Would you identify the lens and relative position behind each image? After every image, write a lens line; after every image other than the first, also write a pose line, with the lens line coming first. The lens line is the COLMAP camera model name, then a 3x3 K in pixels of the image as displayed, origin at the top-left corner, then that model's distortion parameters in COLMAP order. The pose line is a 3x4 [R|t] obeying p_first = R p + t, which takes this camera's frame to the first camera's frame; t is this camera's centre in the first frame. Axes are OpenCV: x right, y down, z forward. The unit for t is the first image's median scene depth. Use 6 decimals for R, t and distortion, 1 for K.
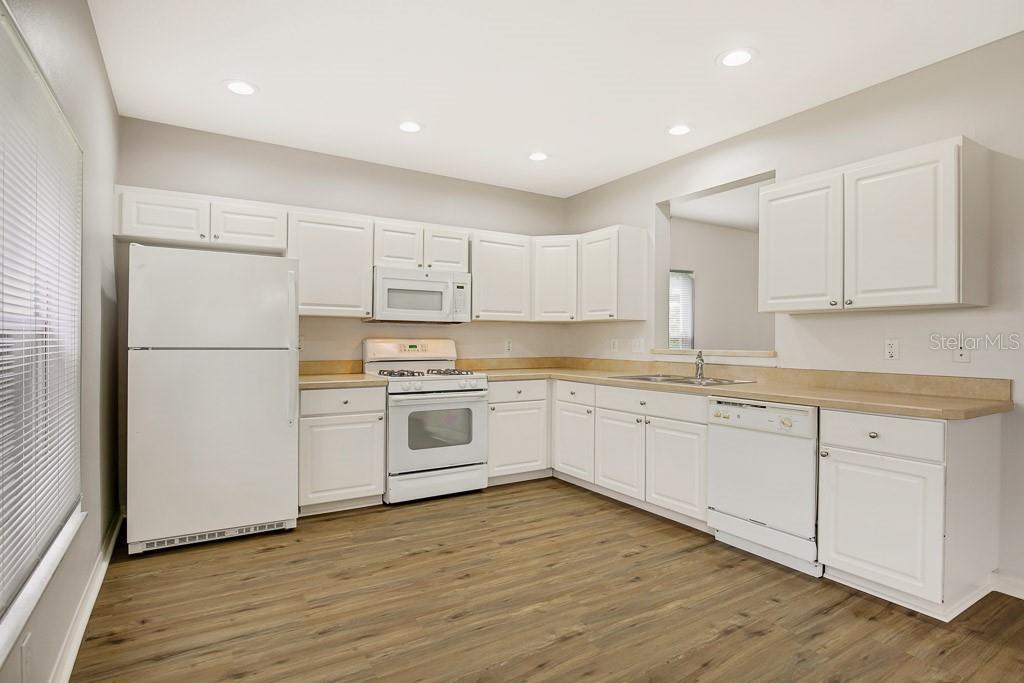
lens RADIAL K [[520.0, 0, 509.9], [0, 520.0, 341.9], [0, 0, 1]] dist [-0.020064, 0.000661]
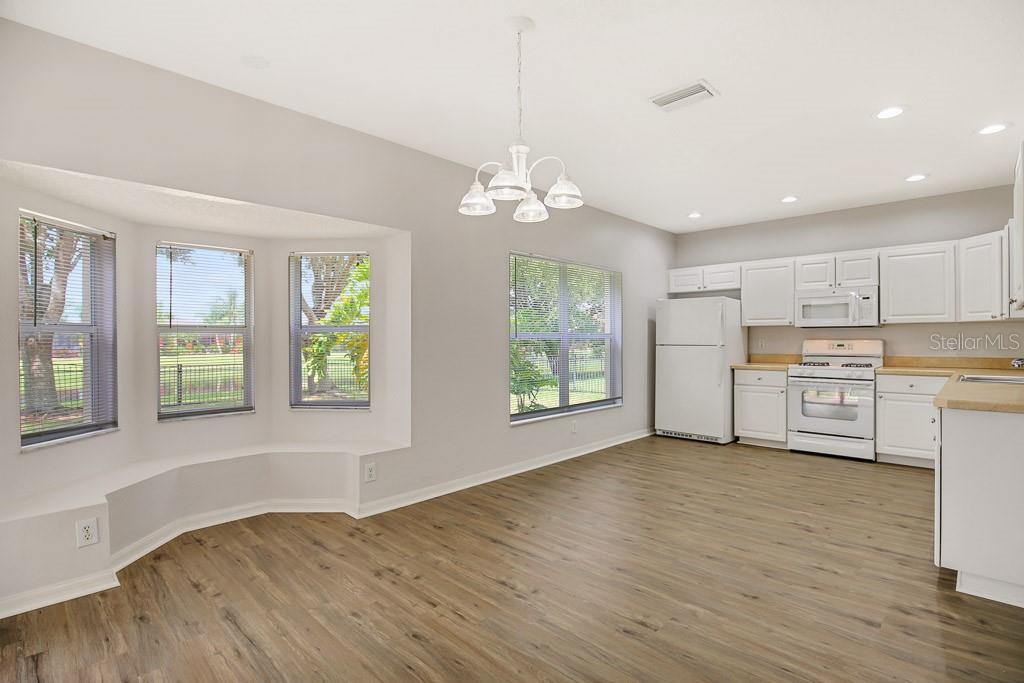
lens RADIAL K [[520.0, 0, 511.9], [0, 520.0, 341.1], [0, 0, 1]] dist [-0.020064, 0.000661]
pose [[0.224918, -0.003999, -0.974370, 0.988430], [-0.002298, 0.999987, -0.004635, 0.006567], [0.974375, 0.003281, 0.224906, -0.114879]]
